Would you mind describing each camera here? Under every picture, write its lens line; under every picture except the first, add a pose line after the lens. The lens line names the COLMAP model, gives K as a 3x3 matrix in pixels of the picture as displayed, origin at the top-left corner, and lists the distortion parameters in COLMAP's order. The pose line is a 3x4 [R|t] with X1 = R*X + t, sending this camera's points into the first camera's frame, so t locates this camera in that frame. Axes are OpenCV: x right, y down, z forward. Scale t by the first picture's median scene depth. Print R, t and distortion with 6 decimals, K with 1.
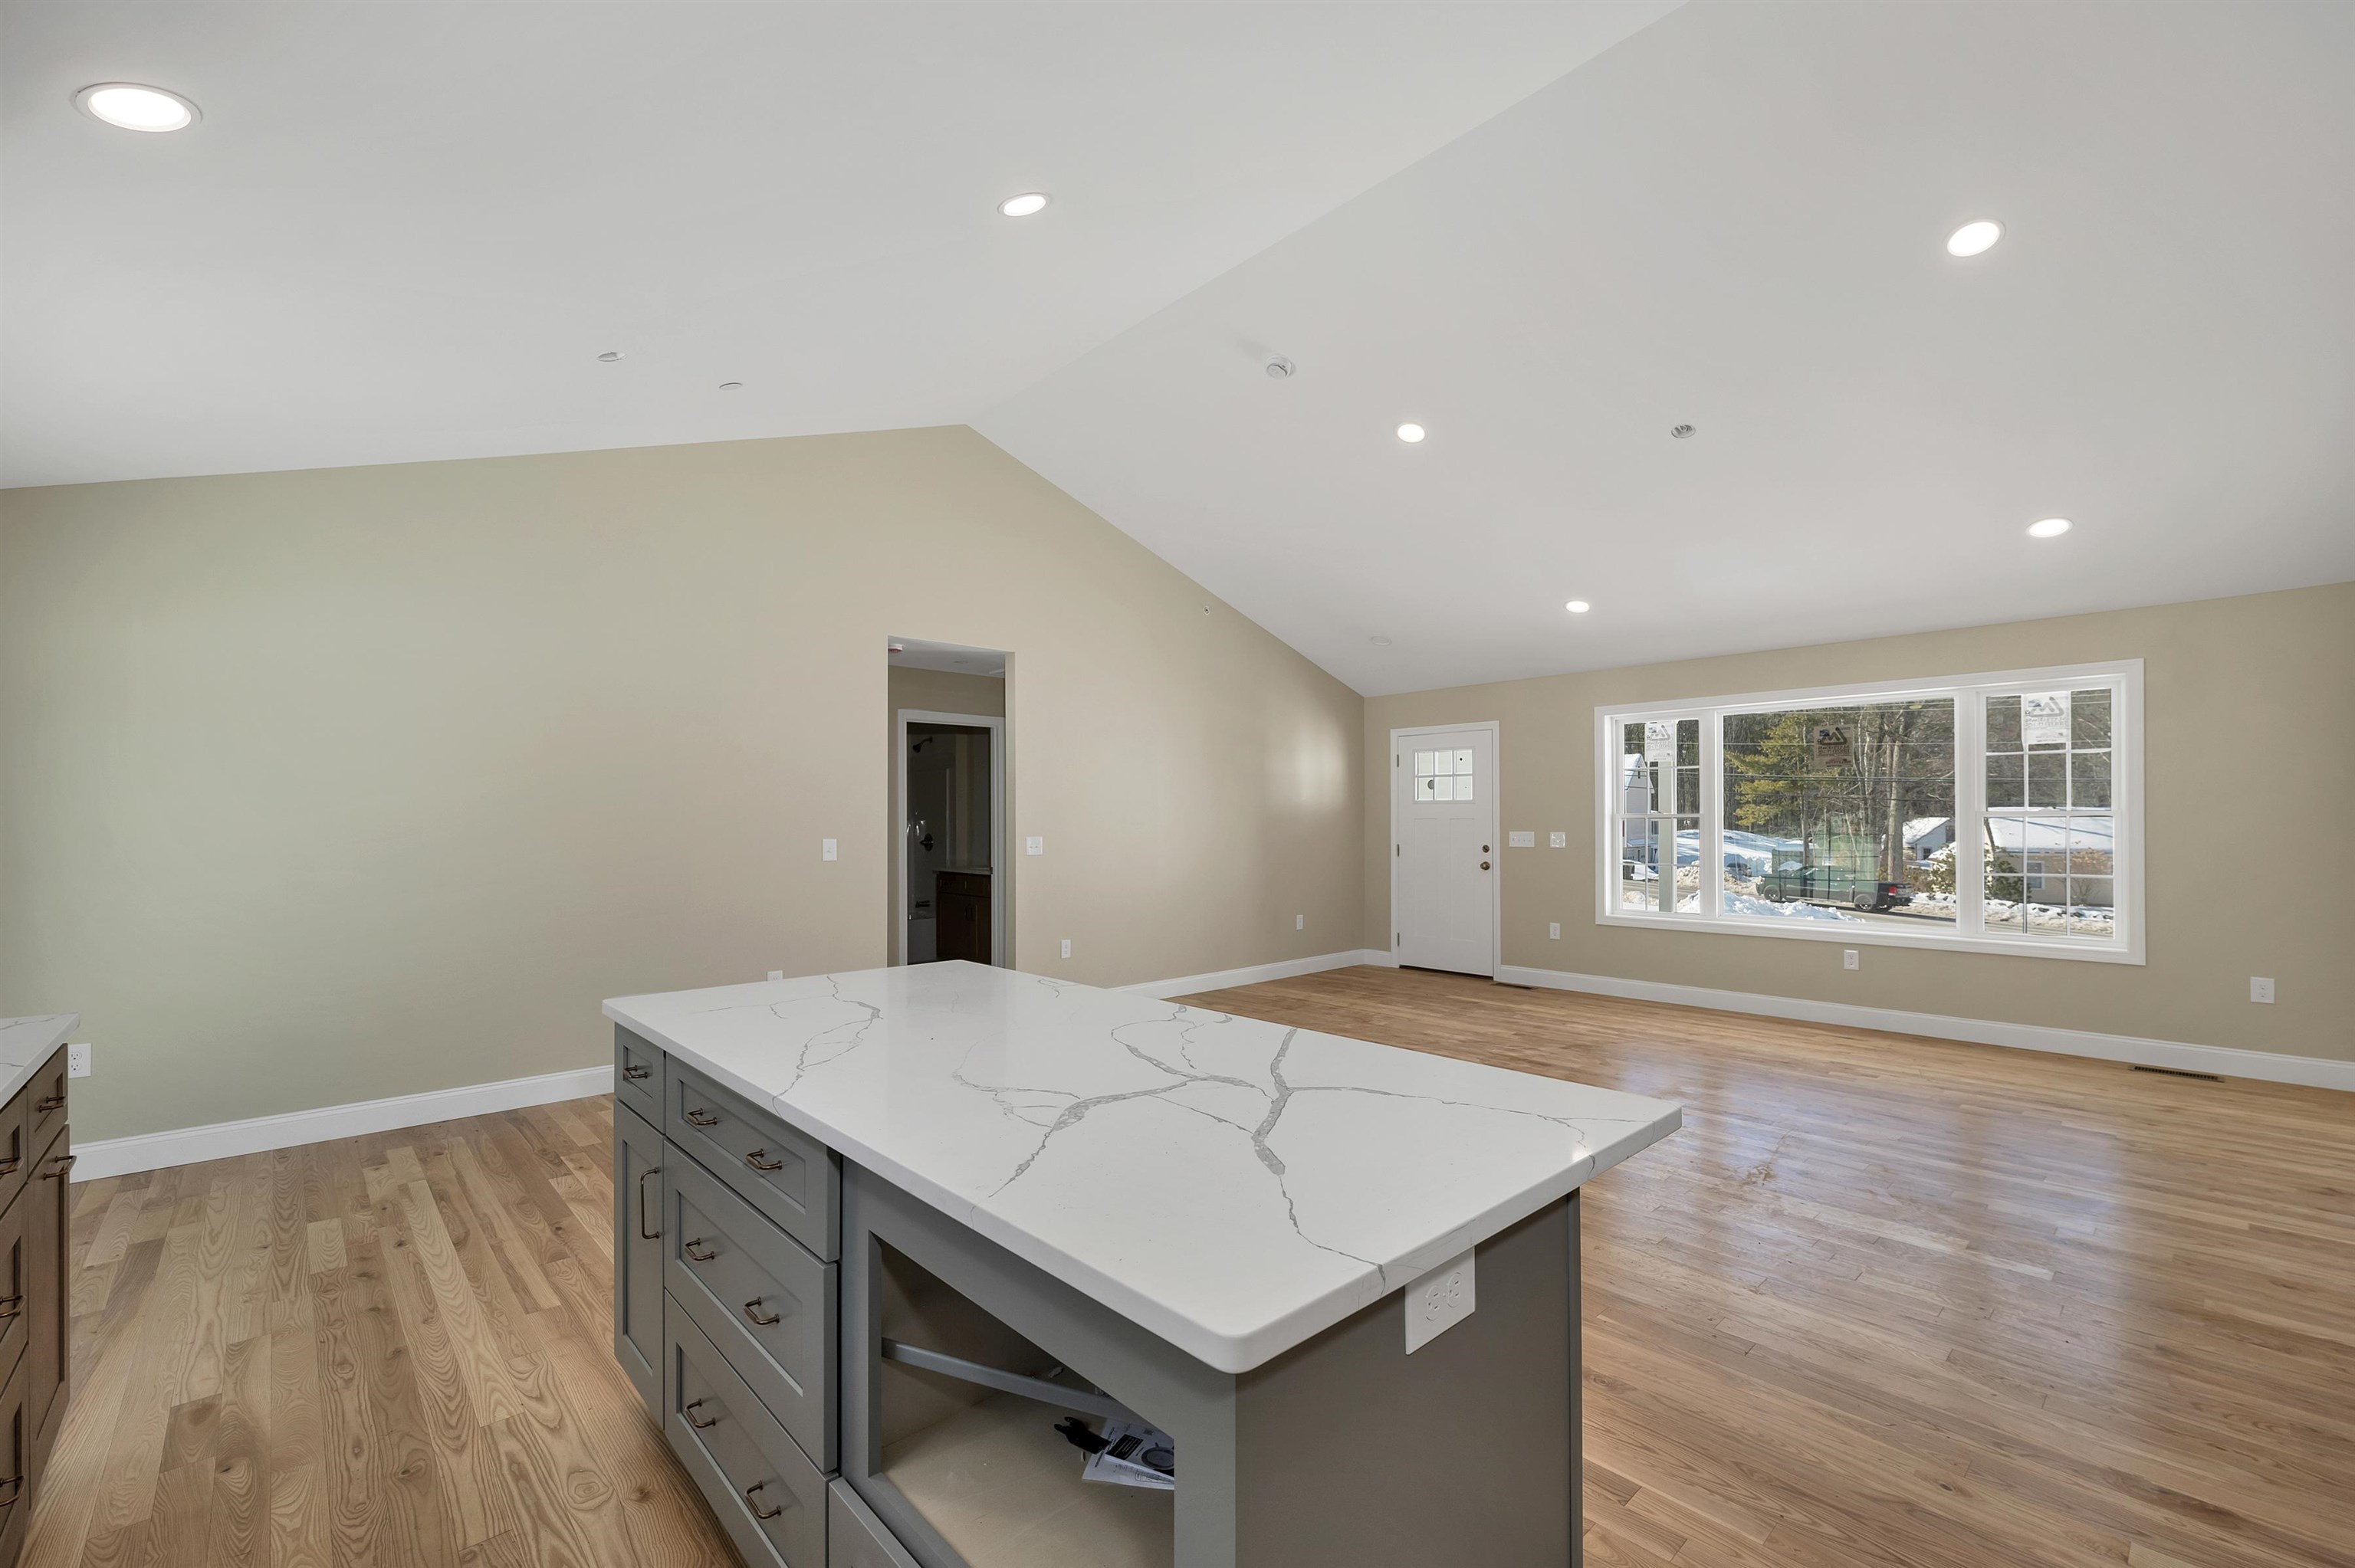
lens RADIAL K [[981.1, 0, 1180.3], [0, 981.1, 817.2], [0, 0, 1]] dist [0.001628, -0.000080]
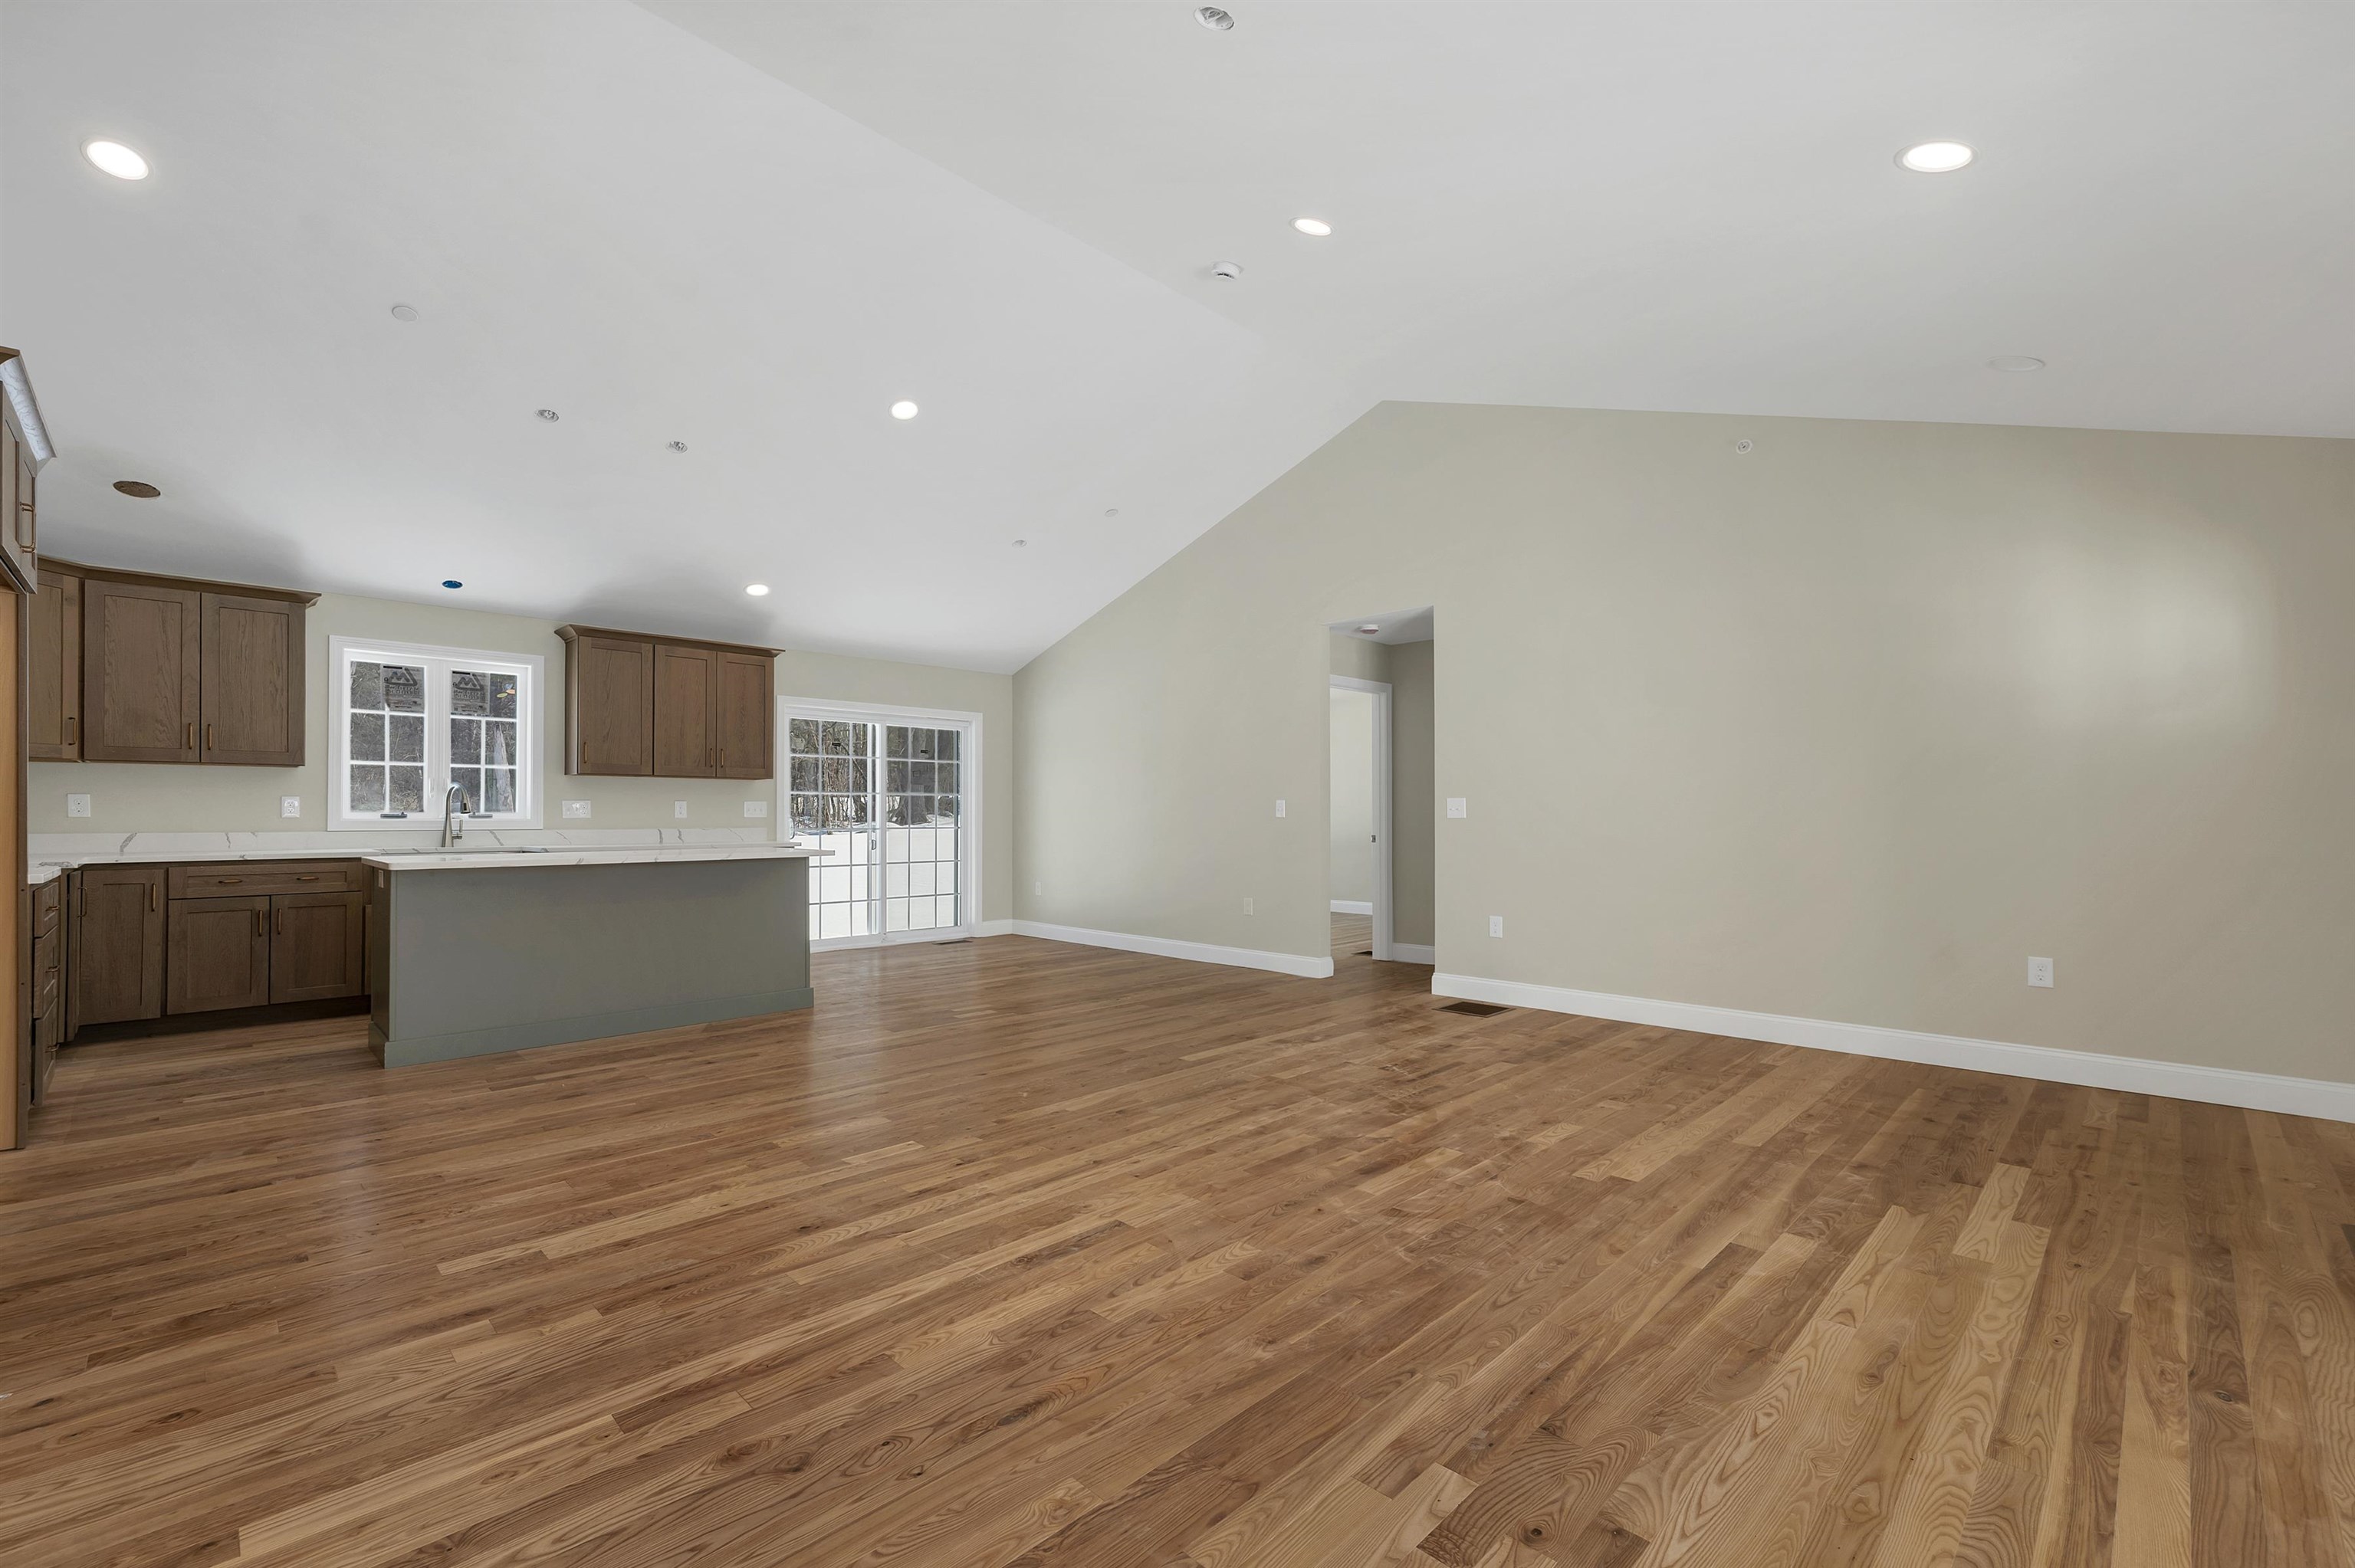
lens RADIAL K [[990.8, 0, 1170.9], [0, 990.8, 808.1], [0, 0, 1]] dist [0.001495, 0.000229]
pose [[0.033280, -0.004895, -0.999434, 0.834733], [0.004752, 0.999977, -0.004740, 0.034796], [0.999435, -0.004592, 0.033302, 0.757143]]
